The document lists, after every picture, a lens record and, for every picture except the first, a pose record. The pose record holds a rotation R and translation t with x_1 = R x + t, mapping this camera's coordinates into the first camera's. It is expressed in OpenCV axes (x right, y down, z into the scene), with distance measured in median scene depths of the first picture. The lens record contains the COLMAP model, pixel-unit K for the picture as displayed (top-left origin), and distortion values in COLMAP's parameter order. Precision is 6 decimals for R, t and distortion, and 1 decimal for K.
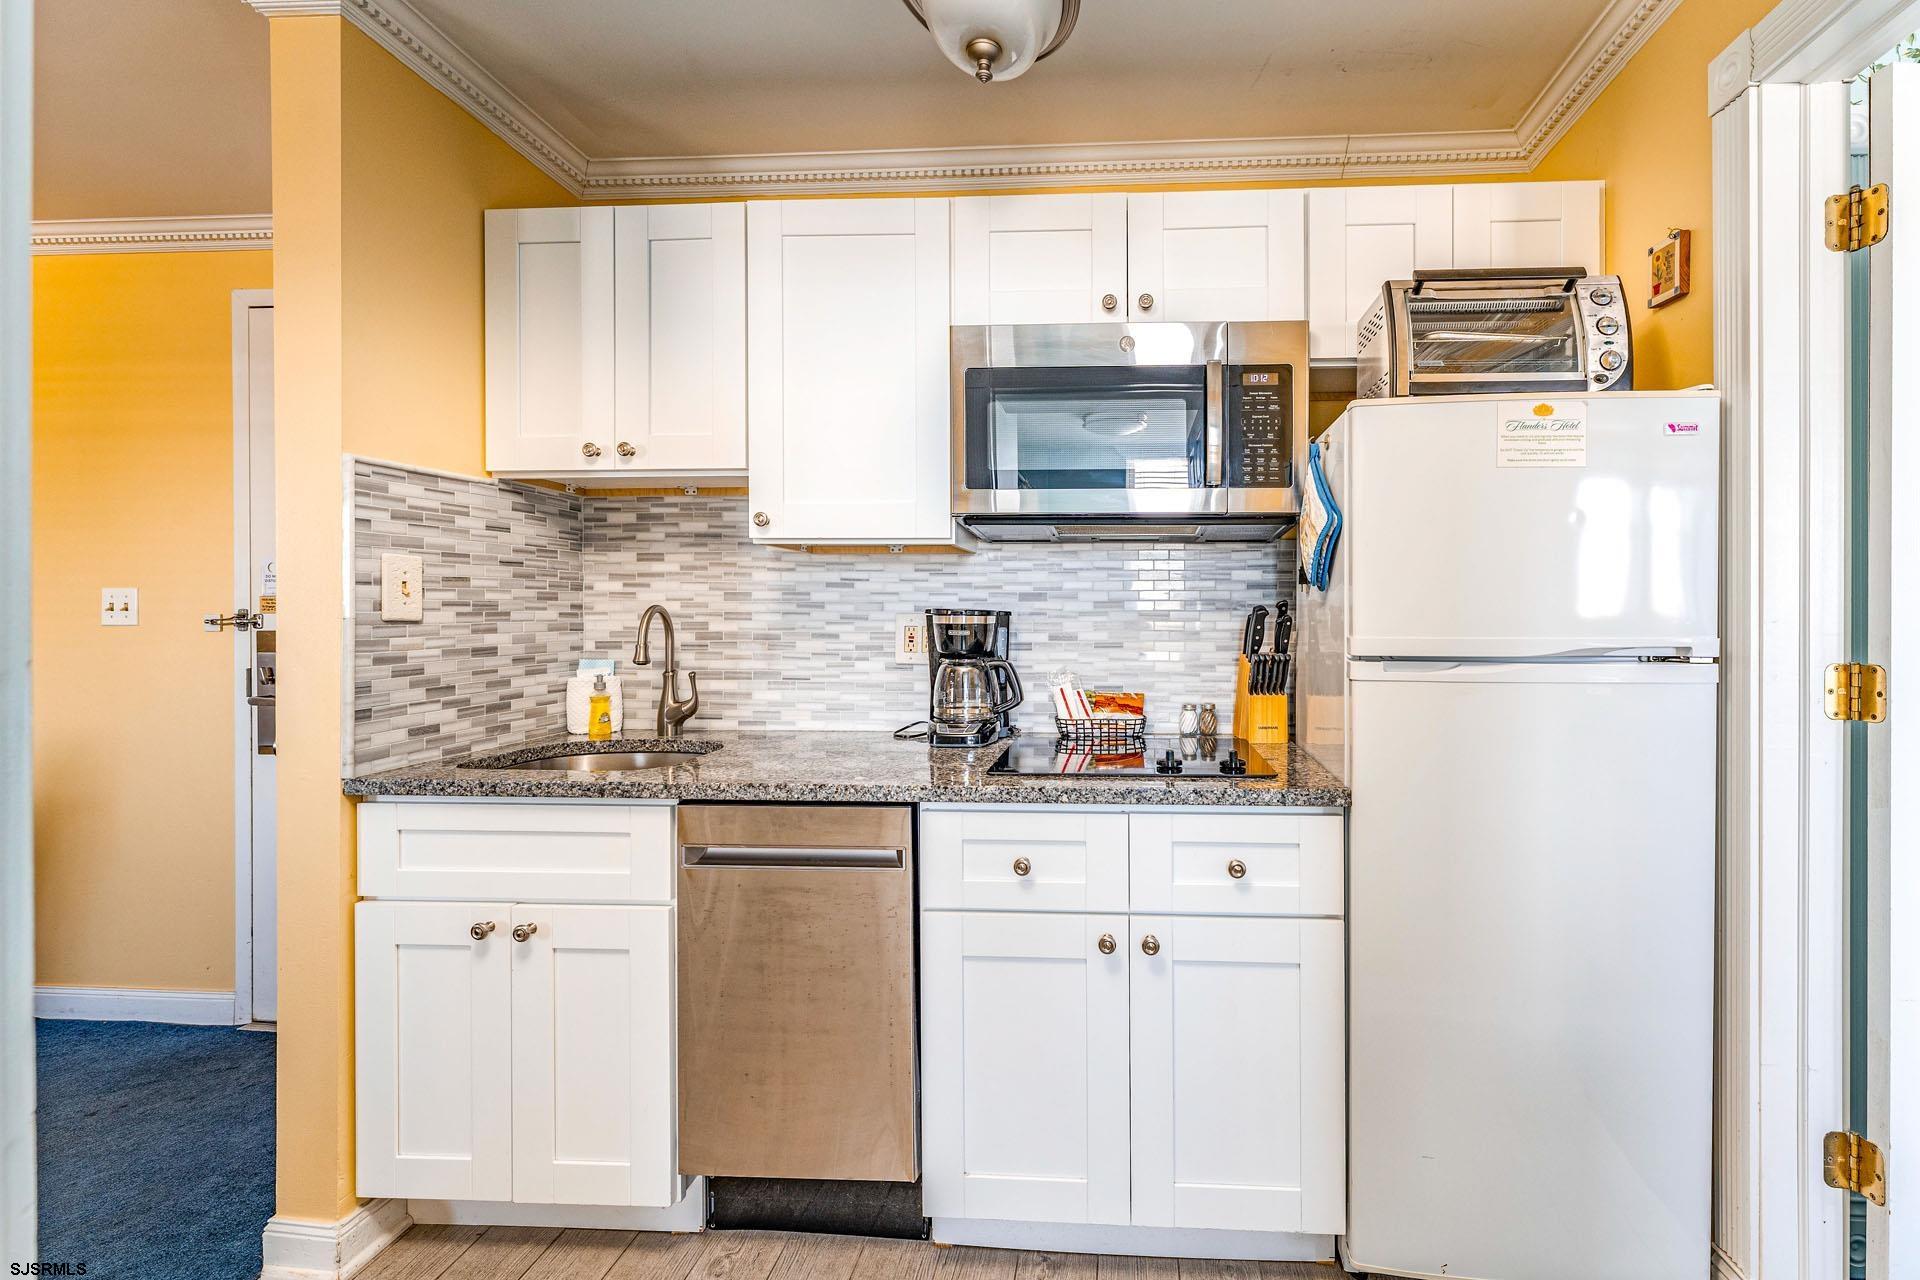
lens RADIAL K [[773.1, 0, 994.9], [0, 773.1, 613.9], [0, 0, 1]] dist [0.000407, 0.000022]
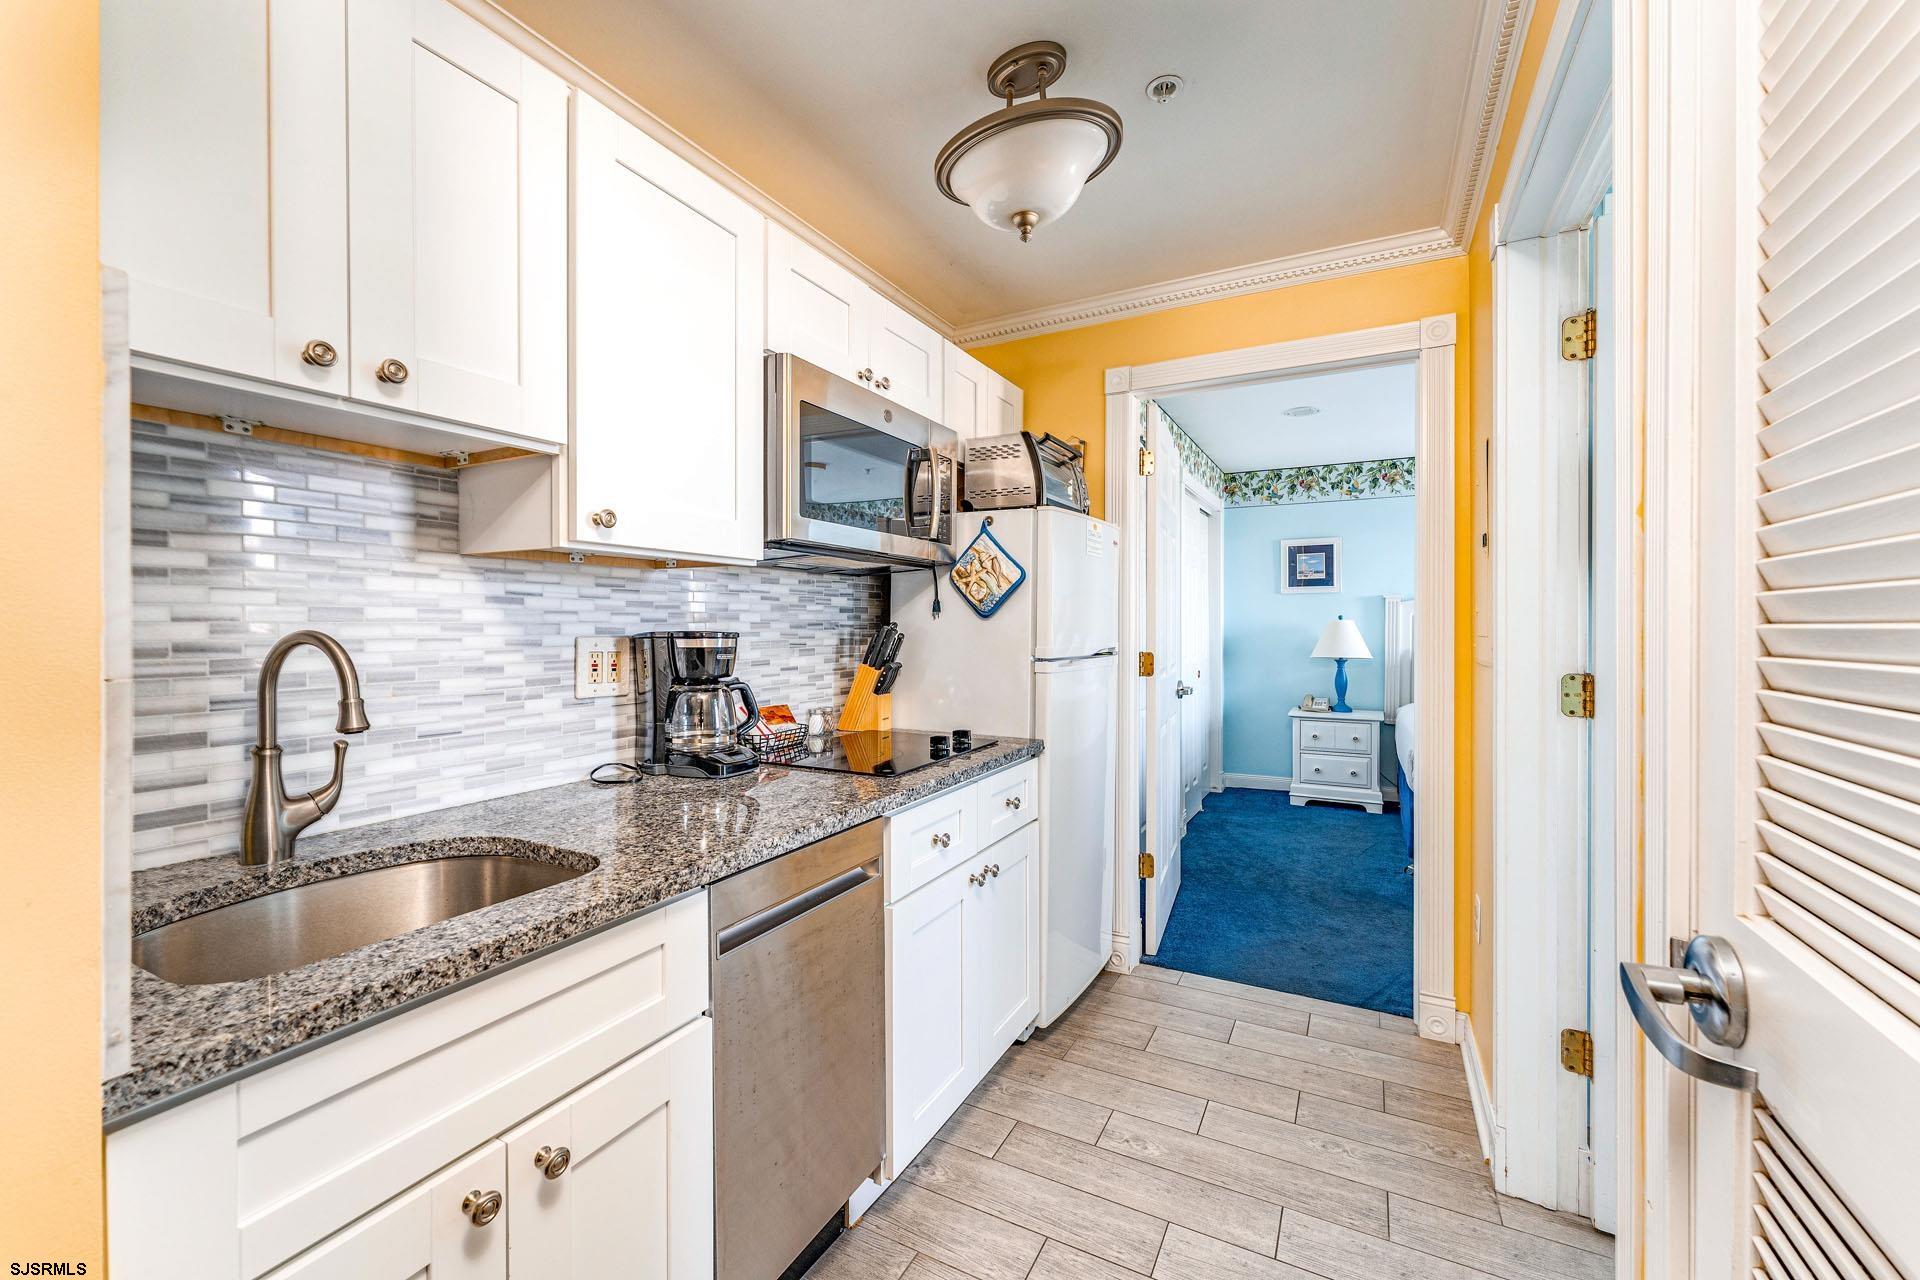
lens RADIAL K [[749.2, 0, 978.0], [0, 749.2, 622.4], [0, 0, 1]] dist [0.001286, 0.000068]
pose [[0.425398, -0.000509, 0.905006, -0.660941], [0.001941, 0.999998, -0.000350, -0.015011], [-0.905004, 0.001905, 0.425398, 0.280765]]
